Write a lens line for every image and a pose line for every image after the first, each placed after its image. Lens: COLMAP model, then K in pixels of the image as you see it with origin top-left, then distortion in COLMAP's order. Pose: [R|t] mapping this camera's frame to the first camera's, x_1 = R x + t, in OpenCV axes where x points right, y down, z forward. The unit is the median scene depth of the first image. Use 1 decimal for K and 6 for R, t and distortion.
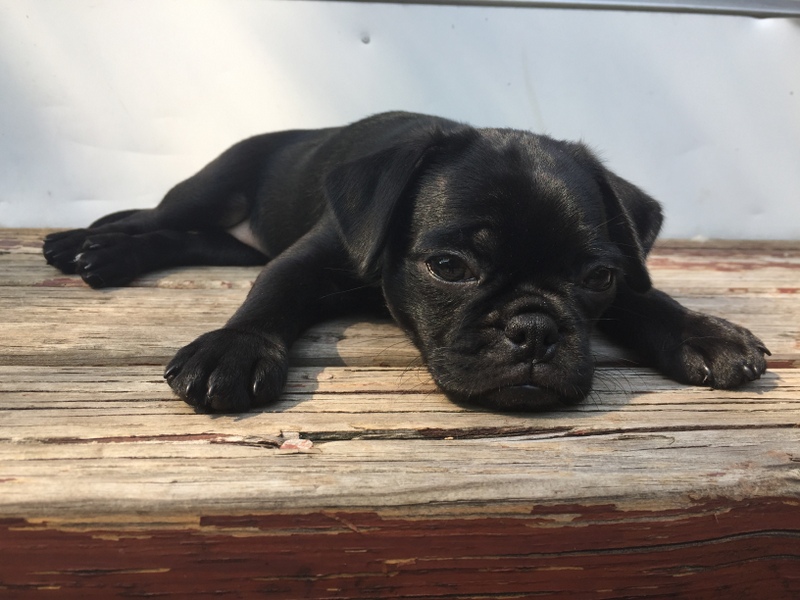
lens RADIAL K [[715.8, 0, 398.8], [0, 715.8, 301.0], [0, 0, 1]] dist [0.078223, -0.112704]
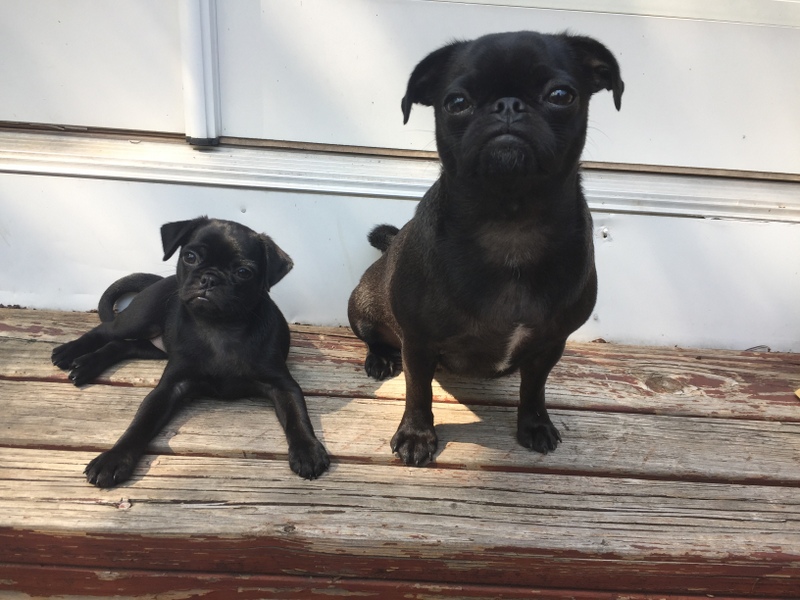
lens RADIAL K [[715.8, 0, 401.5], [0, 715.8, 299.3], [0, 0, 1]] dist [0.078223, -0.112704]
pose [[0.997306, 0.058721, -0.043972, 1.170563], [-0.051278, 0.986649, 0.154580, -1.258933], [0.052462, -0.151908, 0.987001, -1.903804]]
